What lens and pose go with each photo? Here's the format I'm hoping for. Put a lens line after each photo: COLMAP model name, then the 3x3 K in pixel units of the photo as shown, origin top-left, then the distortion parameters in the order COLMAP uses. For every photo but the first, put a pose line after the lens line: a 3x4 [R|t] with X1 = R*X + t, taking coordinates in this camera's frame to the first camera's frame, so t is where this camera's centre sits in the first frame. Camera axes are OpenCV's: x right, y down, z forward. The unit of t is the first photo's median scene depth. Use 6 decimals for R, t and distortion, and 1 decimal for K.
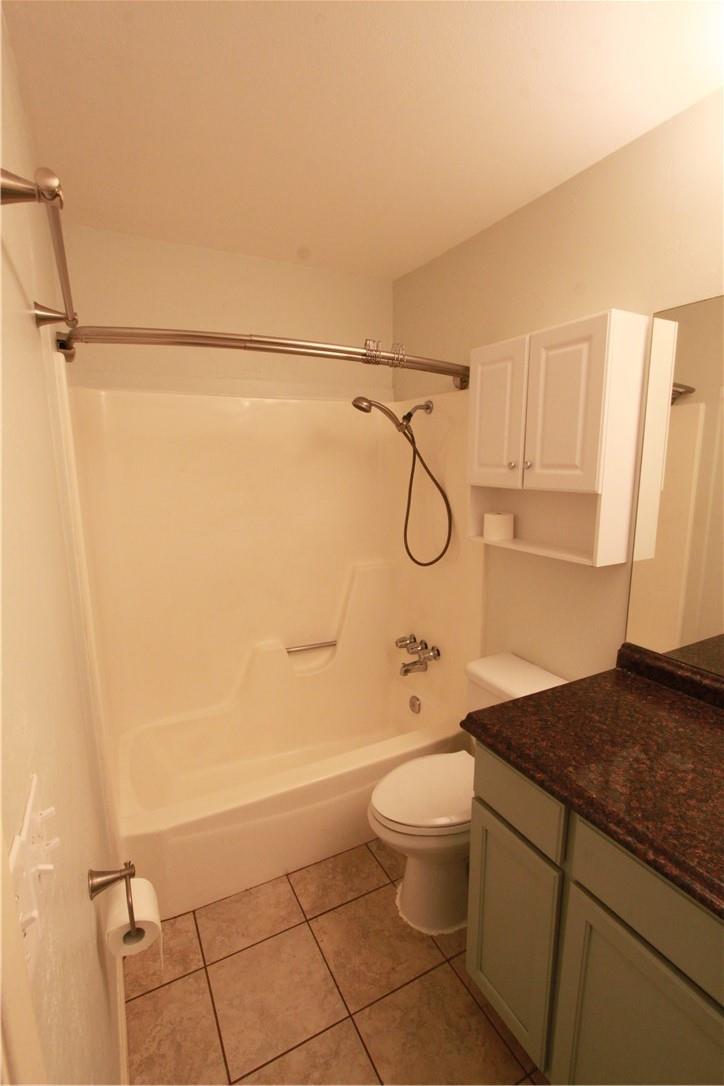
lens RADIAL K [[499.7, 0, 363.7], [0, 499.7, 543.6], [0, 0, 1]] dist [-0.018309, 0.000649]
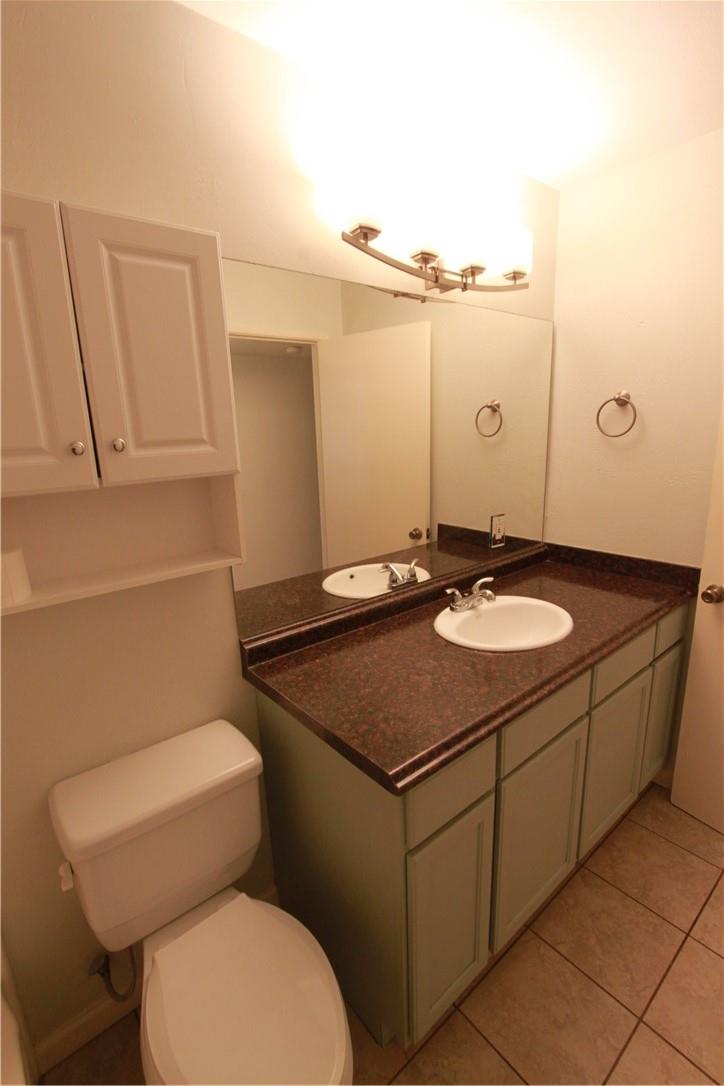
lens RADIAL K [[499.7, 0, 365.1], [0, 499.7, 544.4], [0, 0, 1]] dist [-0.018309, 0.000649]
pose [[-0.209724, -0.218732, 0.952981, -0.350702], [0.199477, 0.944585, 0.260705, -0.155249], [-0.957196, 0.244774, -0.154470, 0.922817]]
